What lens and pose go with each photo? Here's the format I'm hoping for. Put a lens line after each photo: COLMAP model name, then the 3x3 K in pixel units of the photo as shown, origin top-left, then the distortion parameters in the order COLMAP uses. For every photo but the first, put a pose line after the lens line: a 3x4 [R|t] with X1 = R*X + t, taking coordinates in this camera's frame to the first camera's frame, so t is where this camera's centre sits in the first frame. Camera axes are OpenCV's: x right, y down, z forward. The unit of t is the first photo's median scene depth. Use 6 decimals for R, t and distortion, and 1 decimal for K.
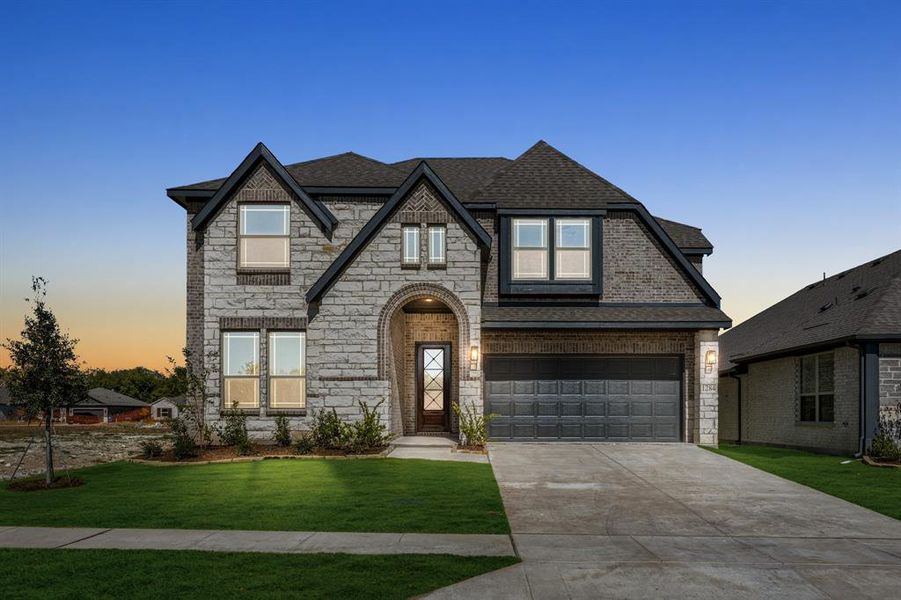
lens RADIAL K [[360.8, 0, 446.8], [0, 360.8, 301.3], [0, 0, 1]] dist [-0.000128, 0.000080]
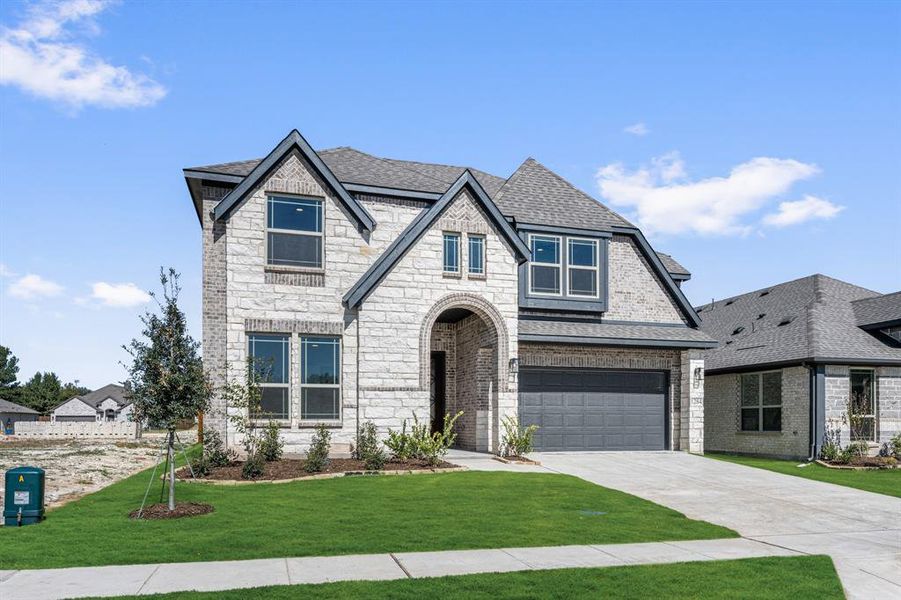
lens RADIAL K [[368.4, 0, 450.5], [0, 368.4, 308.9], [0, 0, 1]] dist [-0.000377, -0.000018]
pose [[0.984710, 0.050382, 0.166757, -0.259655], [-0.050267, 0.998724, -0.004915, -0.000455], [-0.166792, -0.003543, 0.985986, 0.010453]]
